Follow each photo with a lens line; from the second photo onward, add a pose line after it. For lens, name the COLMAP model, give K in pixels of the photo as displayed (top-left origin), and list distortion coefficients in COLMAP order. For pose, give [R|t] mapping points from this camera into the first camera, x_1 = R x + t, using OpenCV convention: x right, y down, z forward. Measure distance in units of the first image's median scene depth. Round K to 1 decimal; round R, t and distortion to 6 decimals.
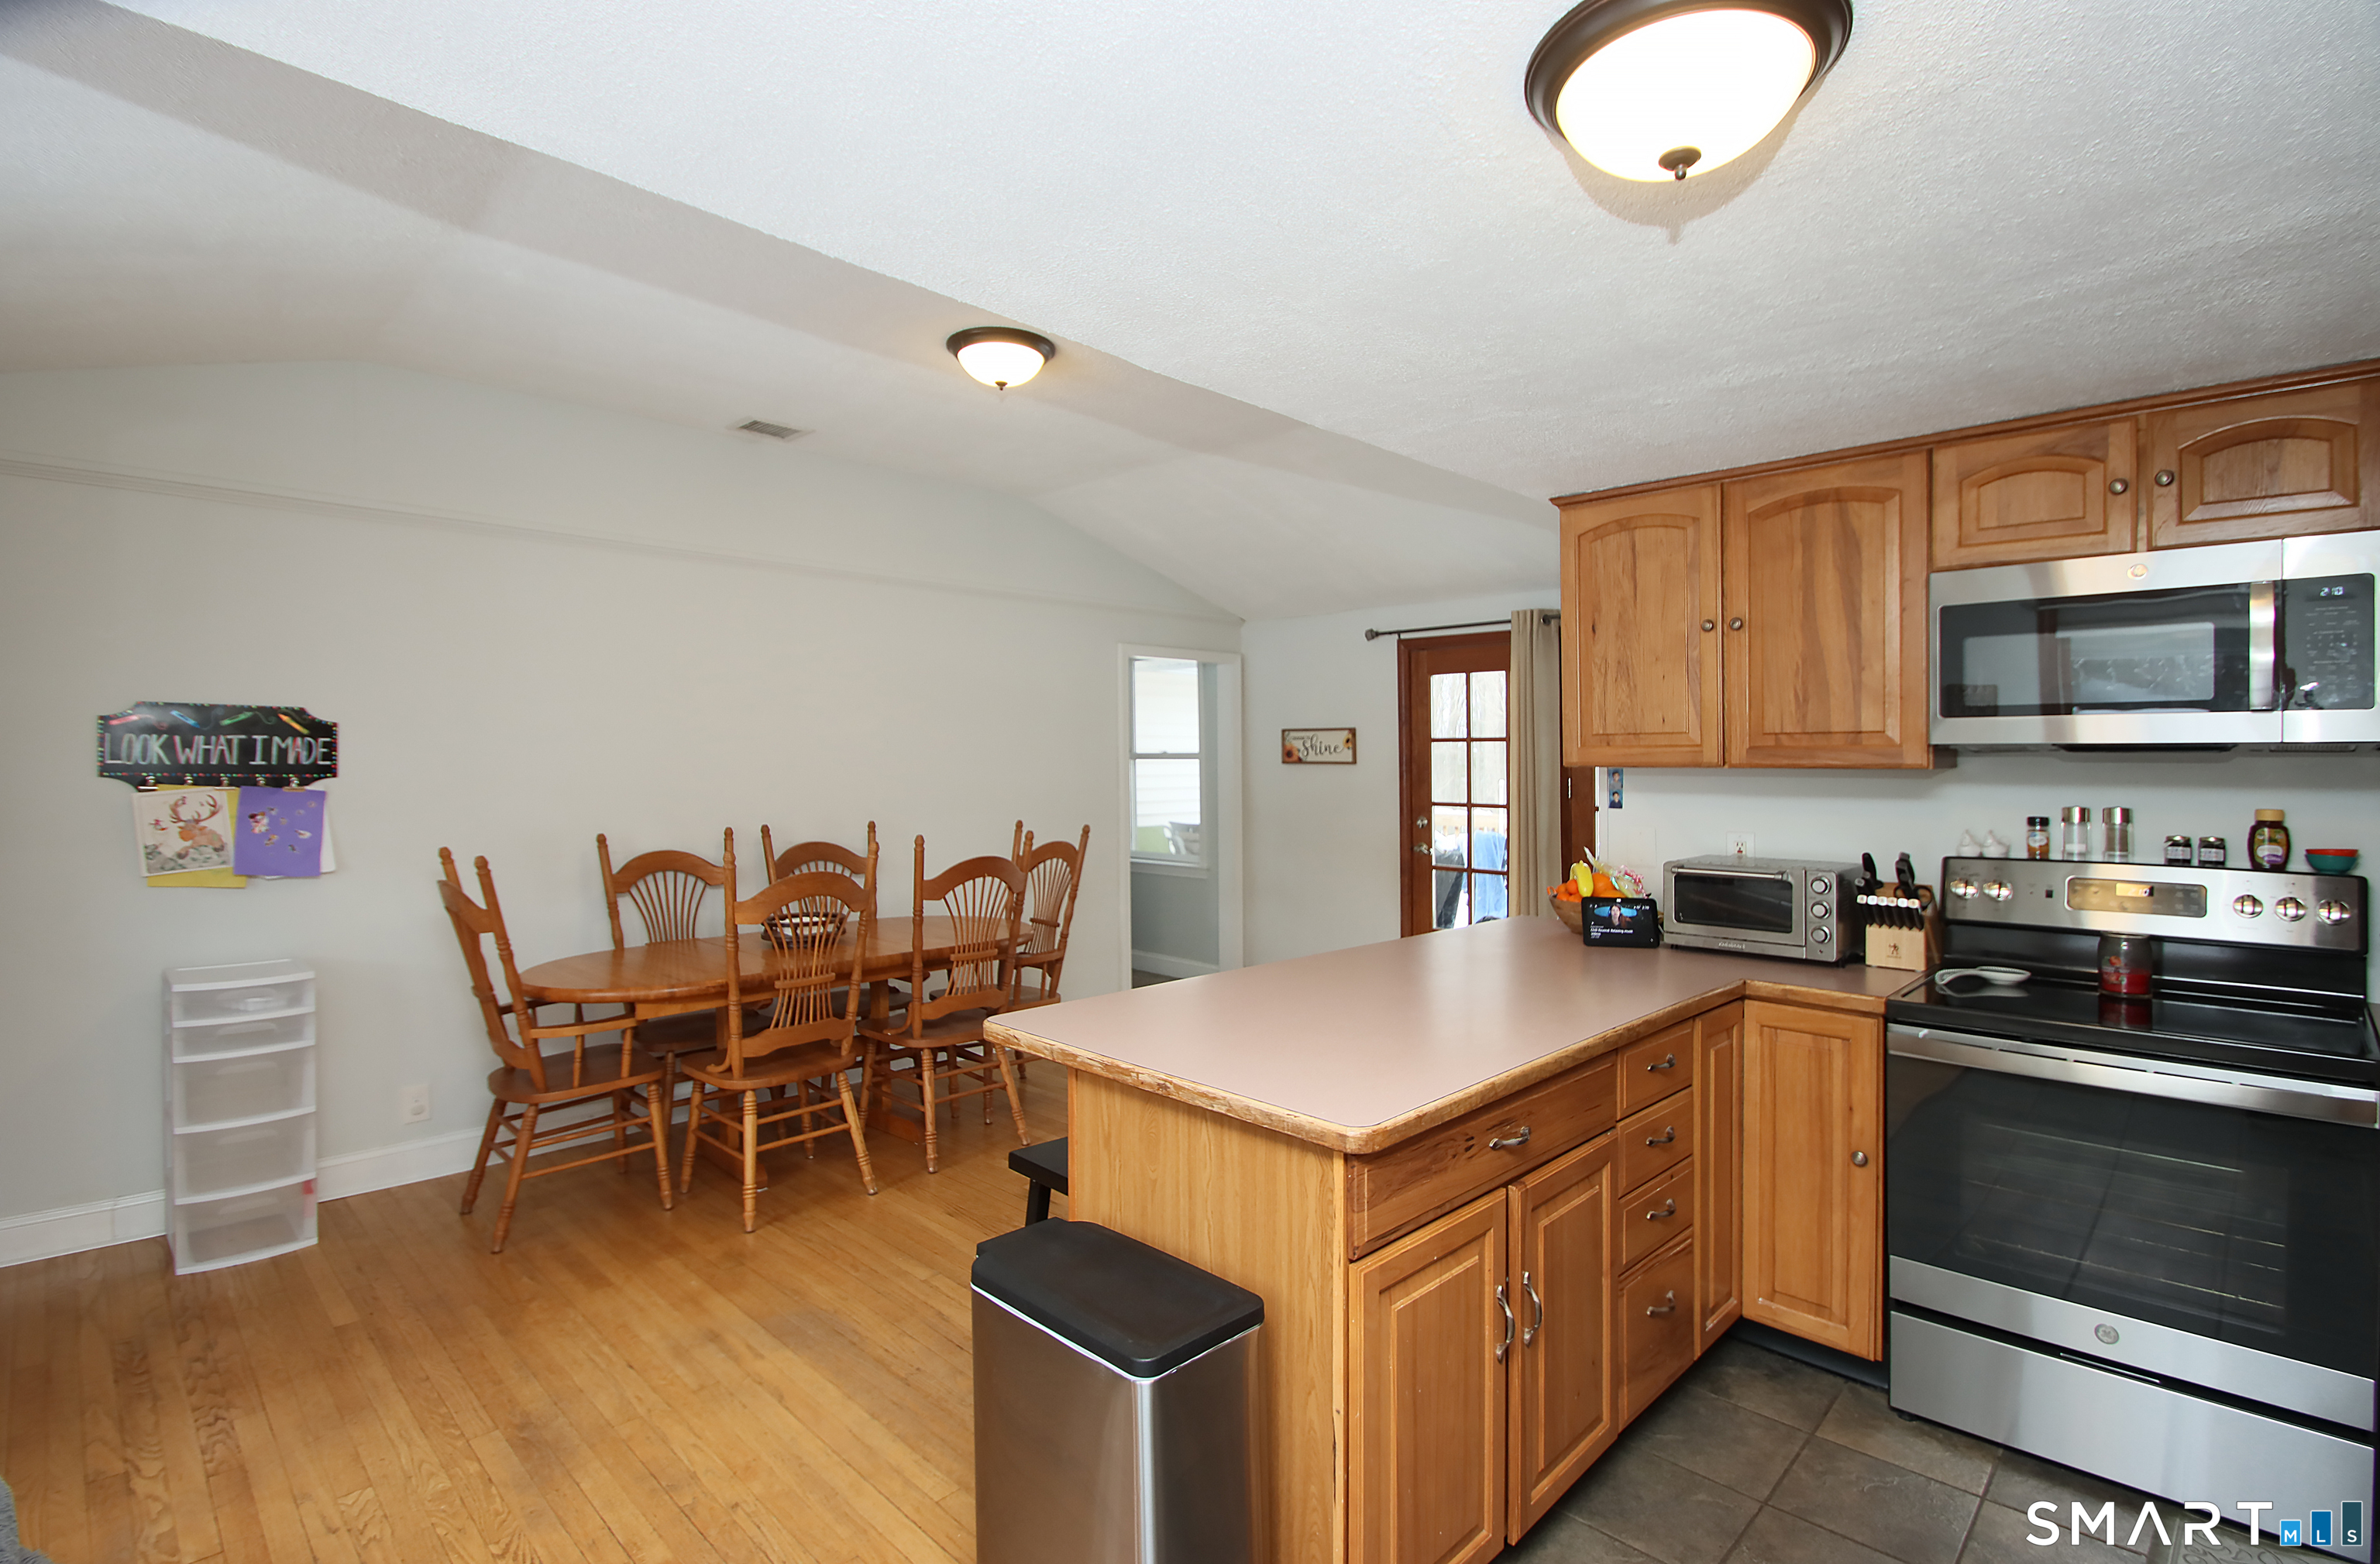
lens RADIAL K [[1110.0, 0, 1193.3], [0, 1110.0, 780.5], [0, 0, 1]] dist [0.005577, -0.011808]
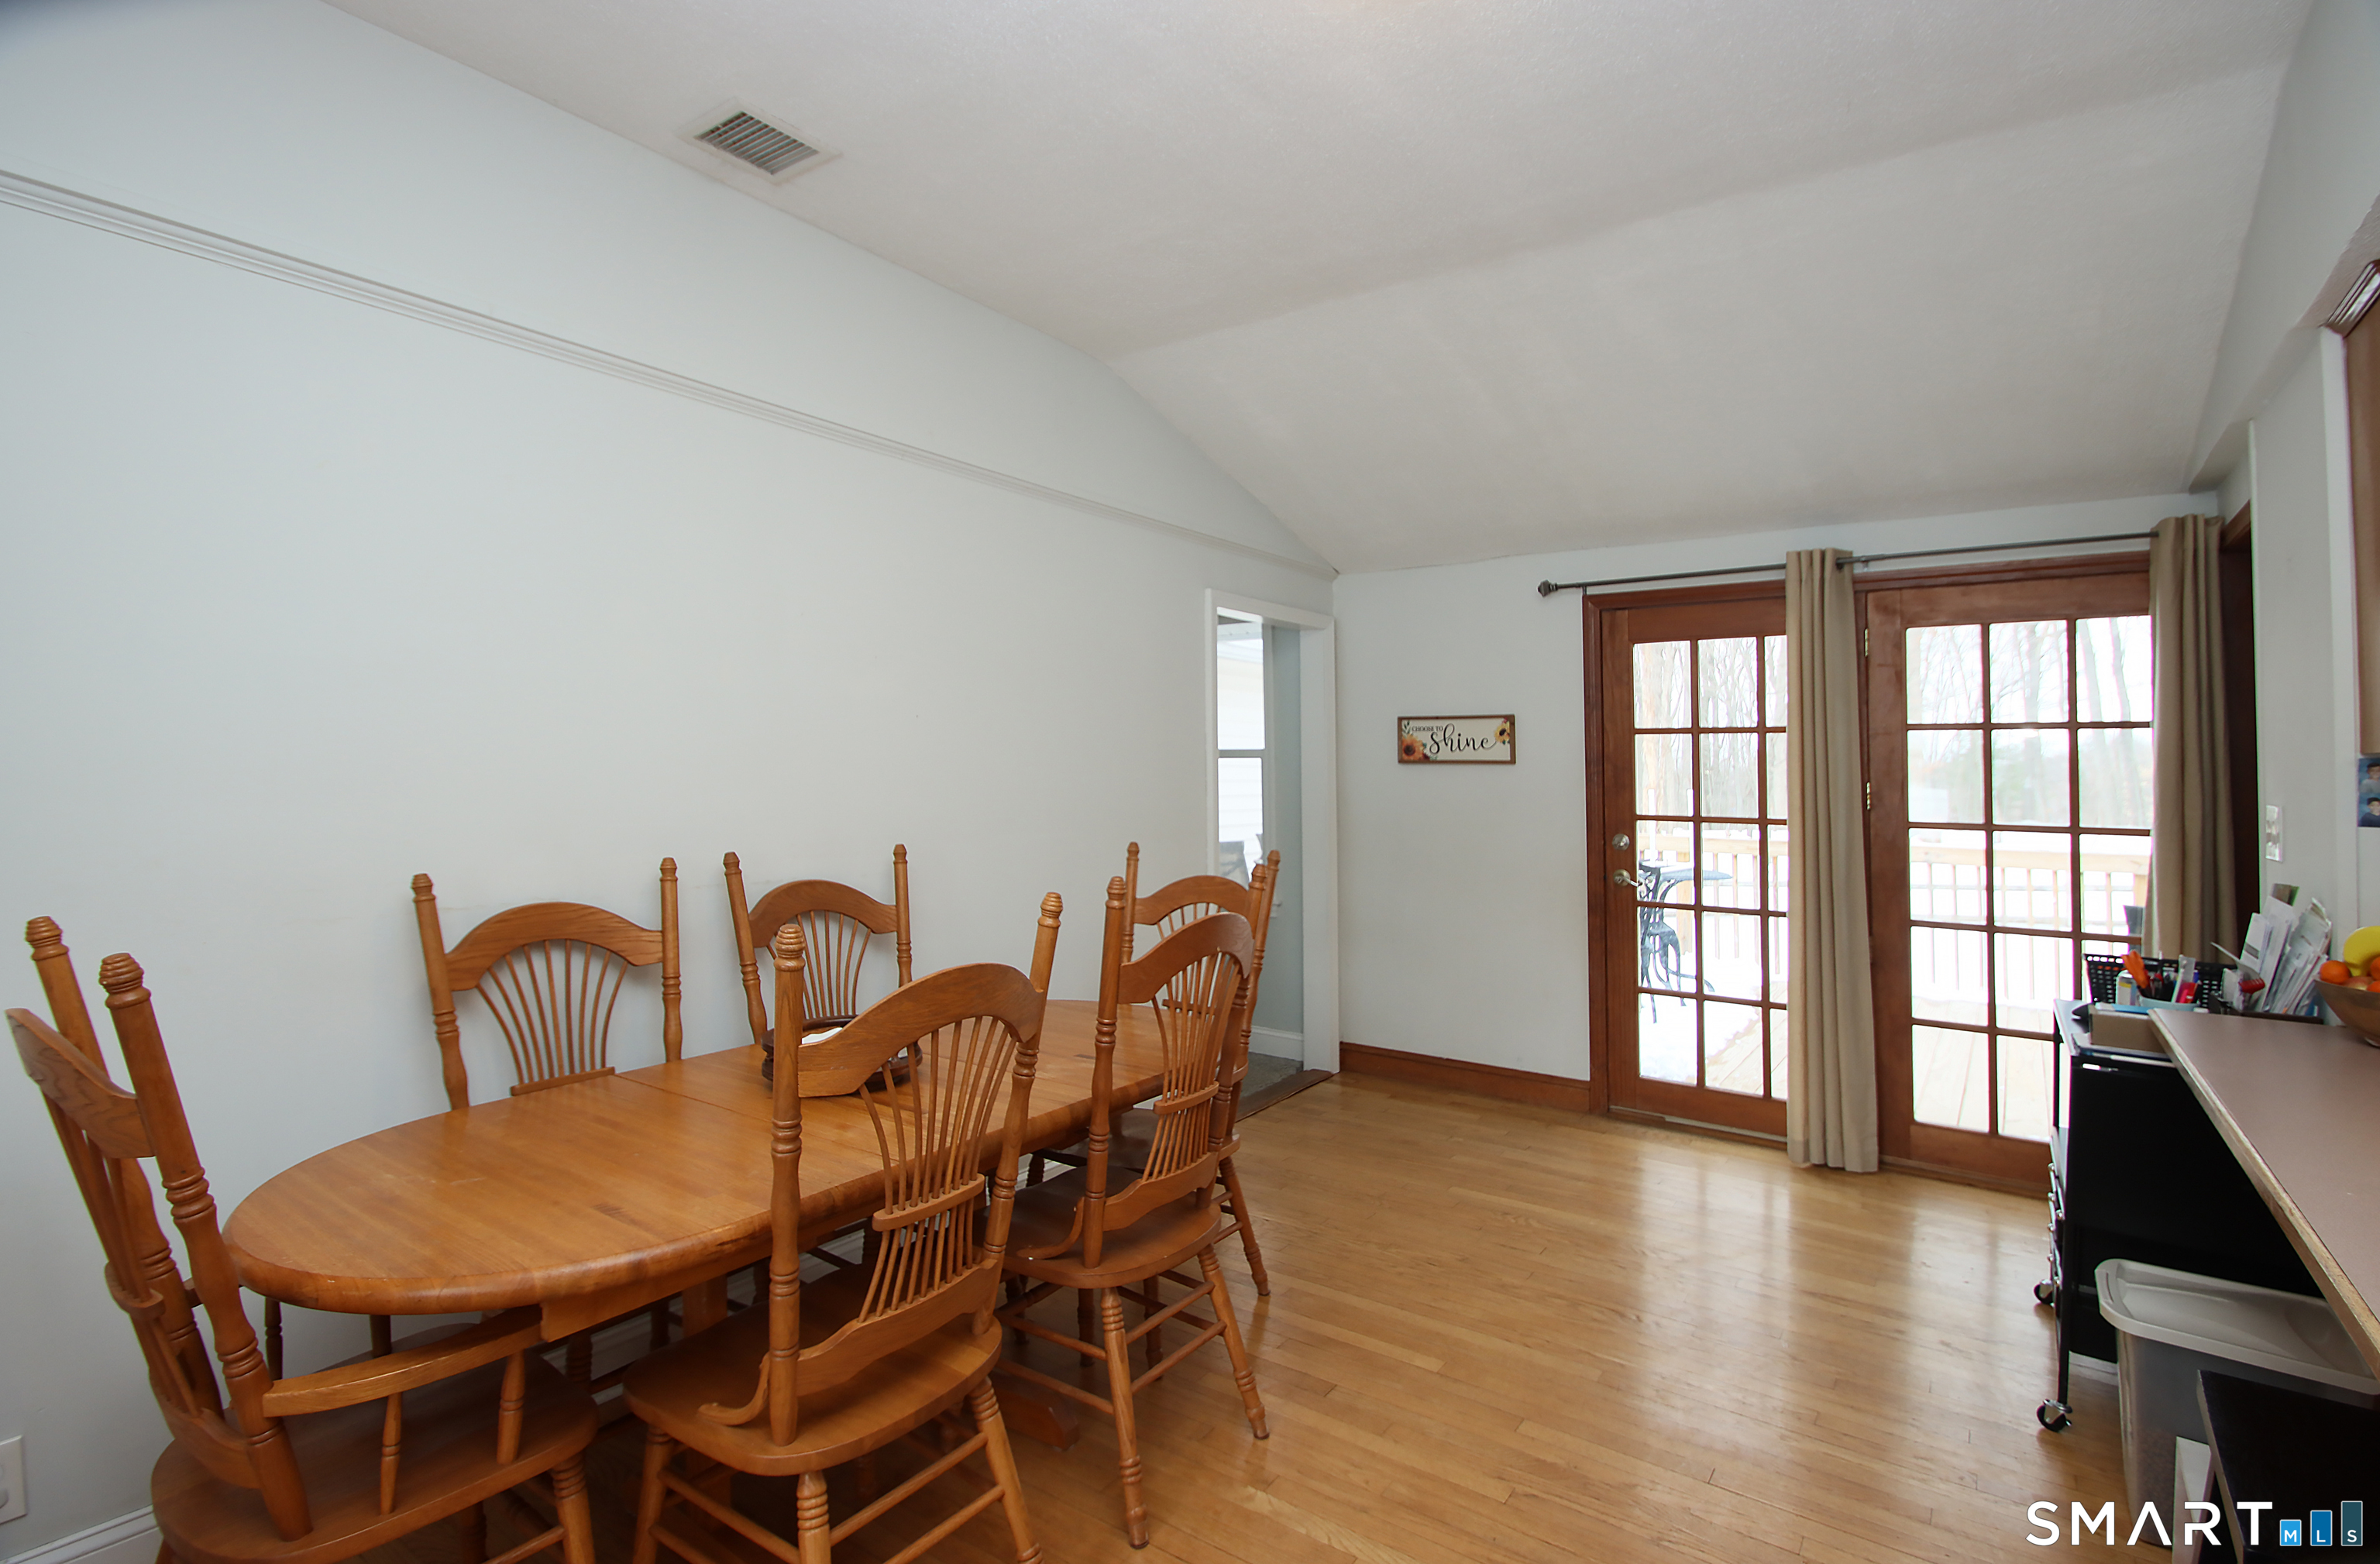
lens RADIAL K [[1110.0, 0, 1210.1], [0, 1110.0, 772.6], [0, 0, 1]] dist [0.005577, -0.011808]
pose [[0.984490, 0.006914, 0.175302, -0.207160], [-0.003264, 0.999772, -0.021101, 0.008427], [-0.175408, 0.020201, 0.984289, 0.340746]]
